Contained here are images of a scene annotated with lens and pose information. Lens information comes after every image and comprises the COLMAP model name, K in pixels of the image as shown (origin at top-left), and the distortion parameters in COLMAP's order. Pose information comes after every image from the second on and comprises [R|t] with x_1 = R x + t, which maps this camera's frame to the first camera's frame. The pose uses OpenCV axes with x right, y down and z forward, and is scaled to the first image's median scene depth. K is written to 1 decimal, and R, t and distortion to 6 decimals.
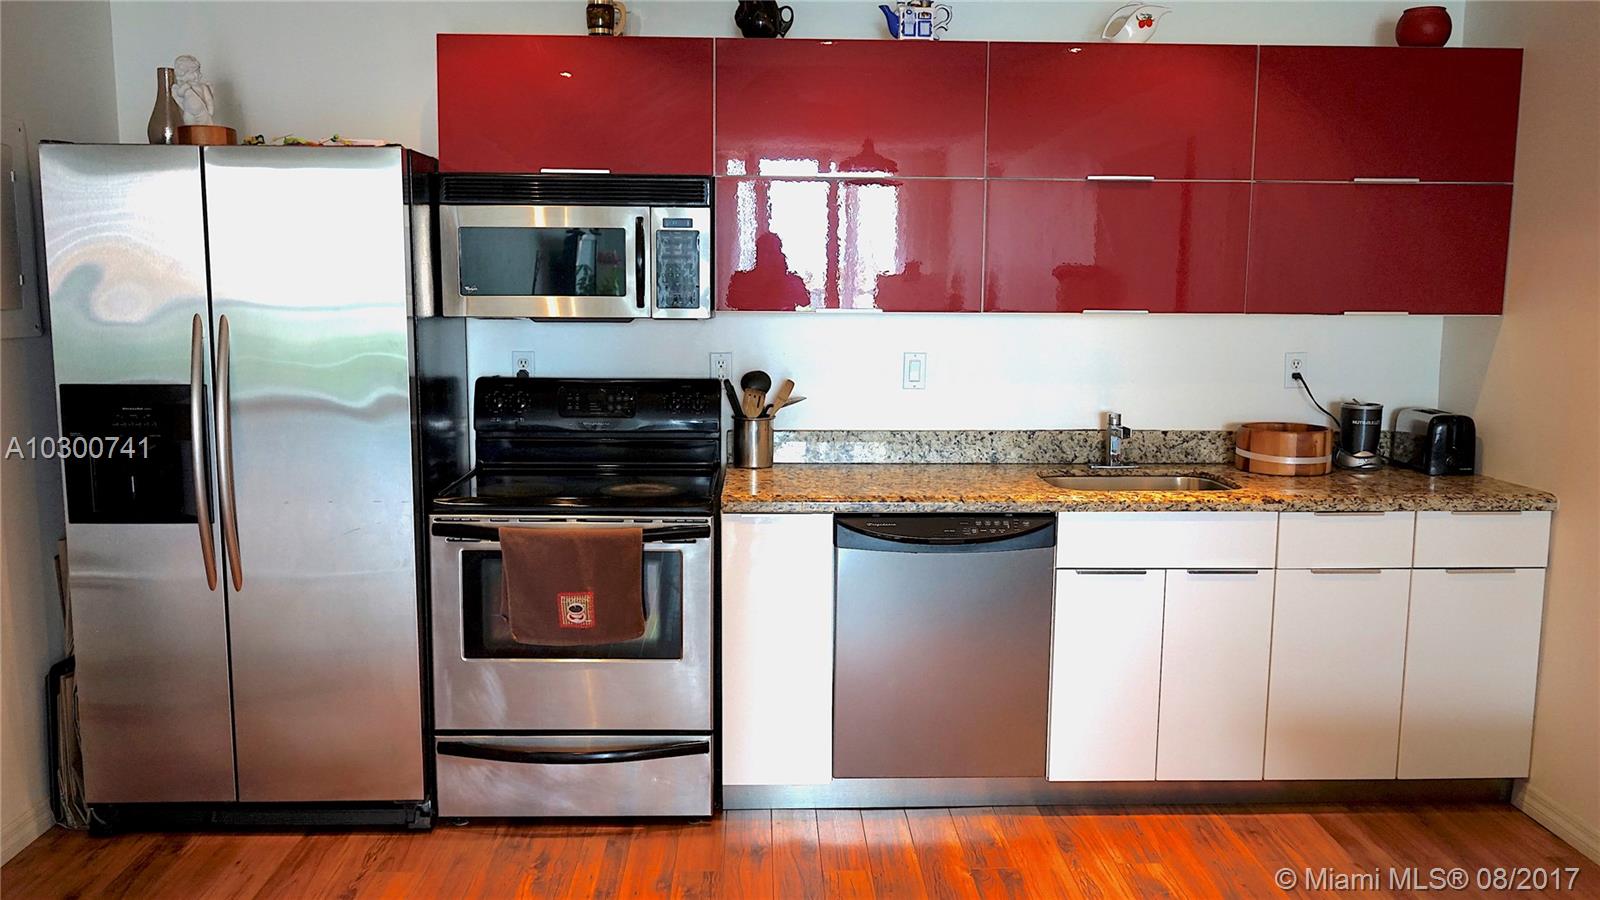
lens RADIAL K [[1284.1, 0, 794.0], [0, 1284.1, 443.9], [0, 0, 1]] dist [-0.006587, 0.007575]
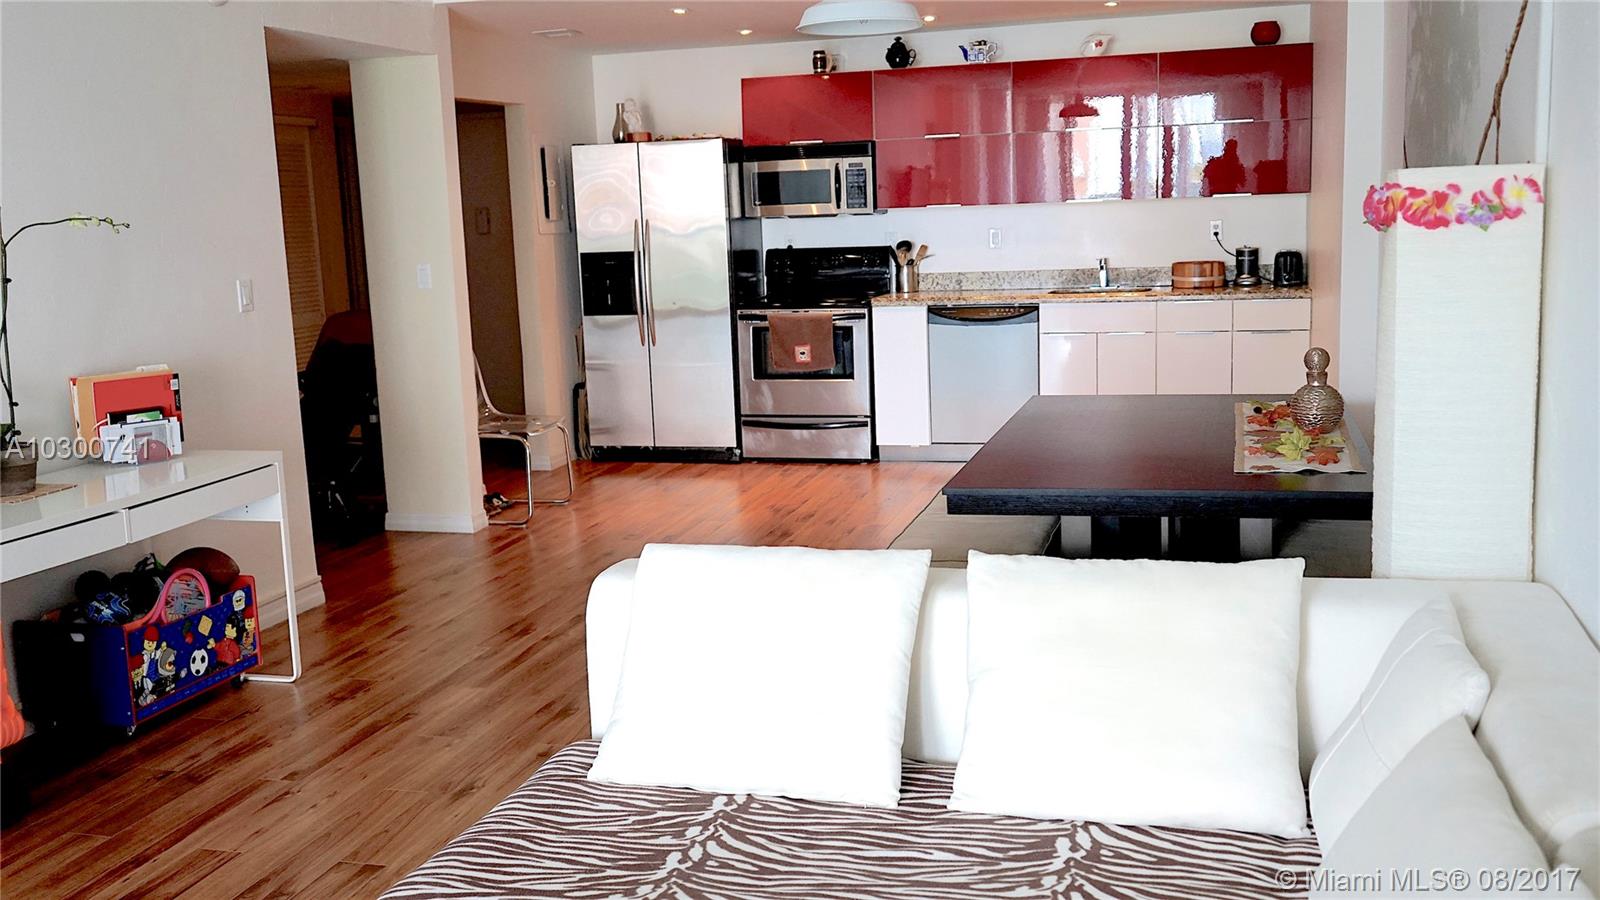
lens RADIAL K [[1465.7, 0, 800.0], [0, 1465.7, 450.0], [0, 0, 1]] dist [0.008321, 0.010698]
pose [[0.953790, 0.007635, -0.300376, 0.530186], [0.005199, 0.999108, 0.041906, 0.179514], [0.300428, -0.041531, 0.952900, -1.254333]]
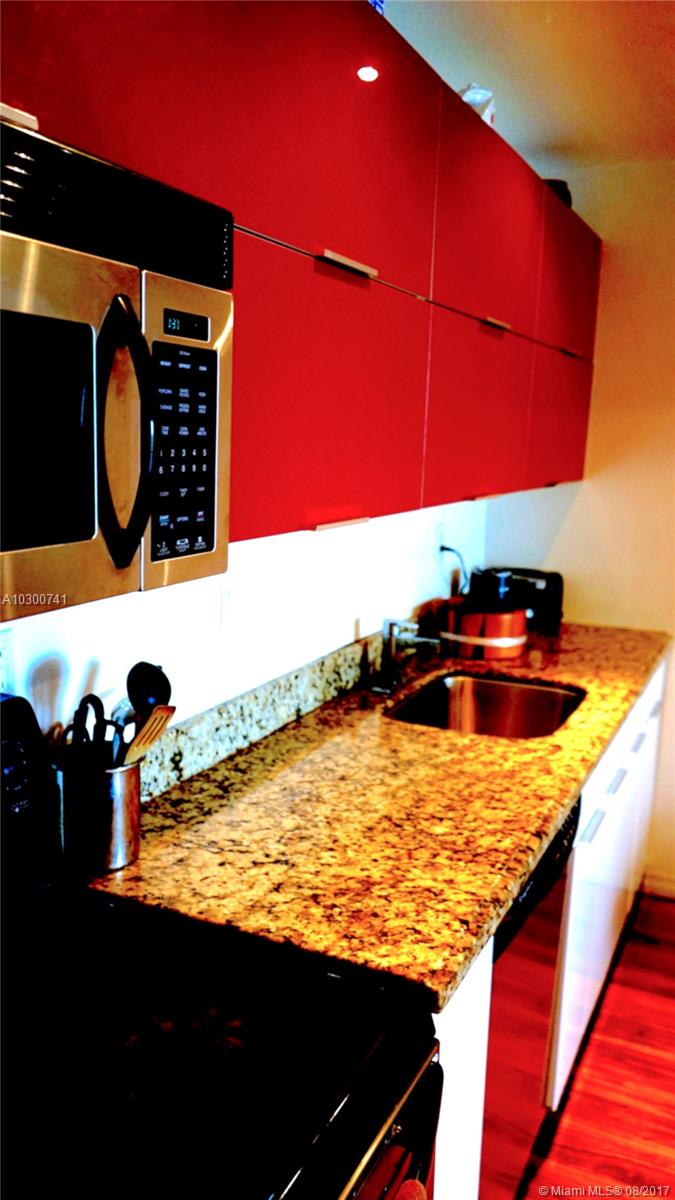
lens RADIAL K [[963.1, 0, 337.5], [0, 963.1, 600.0], [0, 0, 1]] dist [-0.006587, 0.007575]
pose [[0.450770, -0.154756, 0.879123, -0.334050], [0.106298, 0.987155, 0.119269, -0.126283], [-0.886289, 0.039687, 0.461430, 0.858451]]
